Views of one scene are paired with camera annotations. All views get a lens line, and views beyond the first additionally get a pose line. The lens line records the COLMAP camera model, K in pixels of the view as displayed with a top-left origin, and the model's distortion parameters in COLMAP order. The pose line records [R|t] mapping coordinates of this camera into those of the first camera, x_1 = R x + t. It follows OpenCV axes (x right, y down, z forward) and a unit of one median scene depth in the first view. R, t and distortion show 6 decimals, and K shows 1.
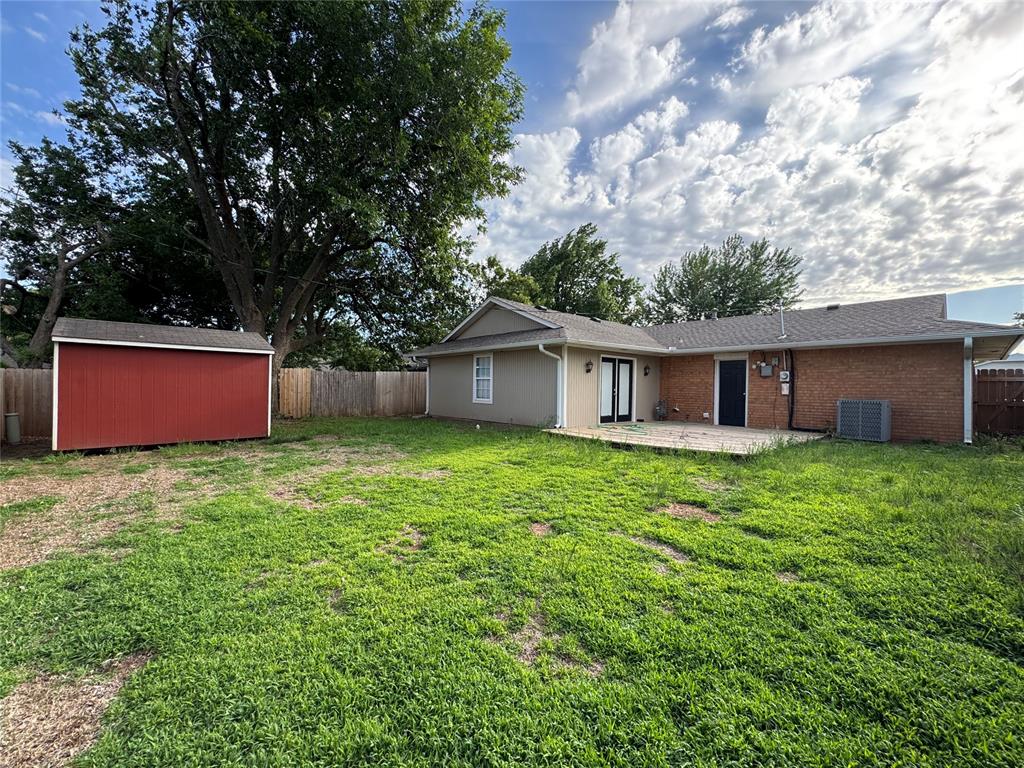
lens RADIAL K [[408.0, 0, 510.4], [0, 408.0, 382.3], [0, 0, 1]] dist [-0.009165, 0.000496]
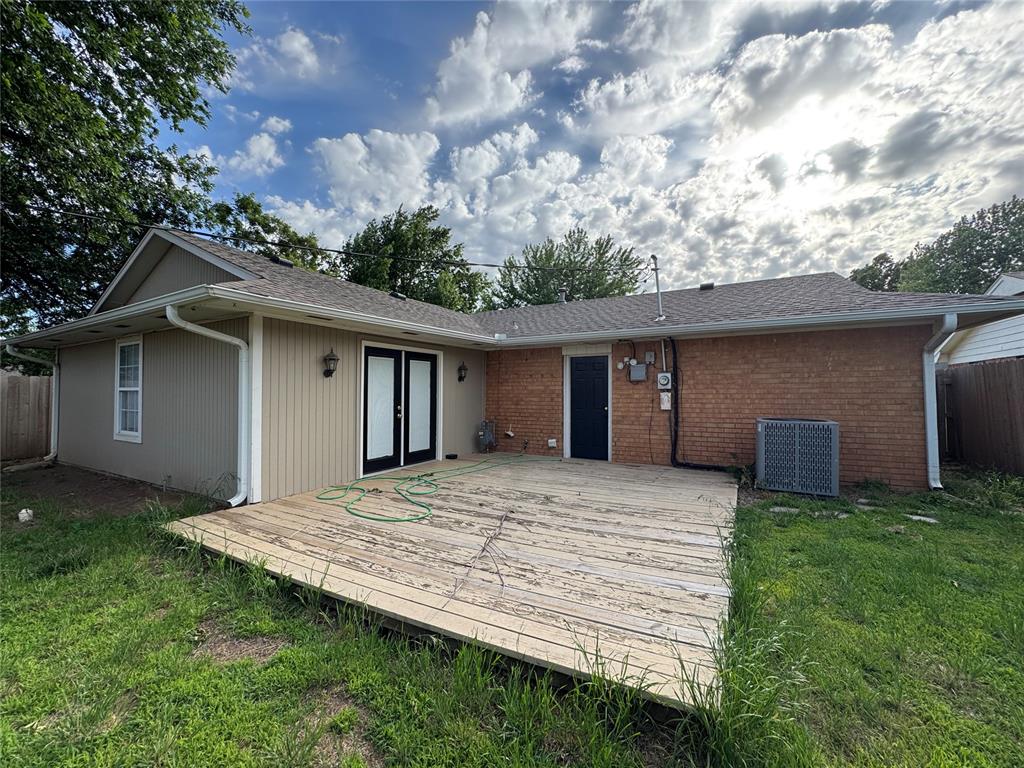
lens RADIAL K [[408.0, 0, 510.4], [0, 408.0, 382.3], [0, 0, 1]] dist [-0.009165, 0.000496]
pose [[0.943623, -0.008497, 0.330912, 0.207402], [0.012232, 0.999883, -0.009206, -0.008406], [-0.330795, 0.012735, 0.943617, 0.415553]]
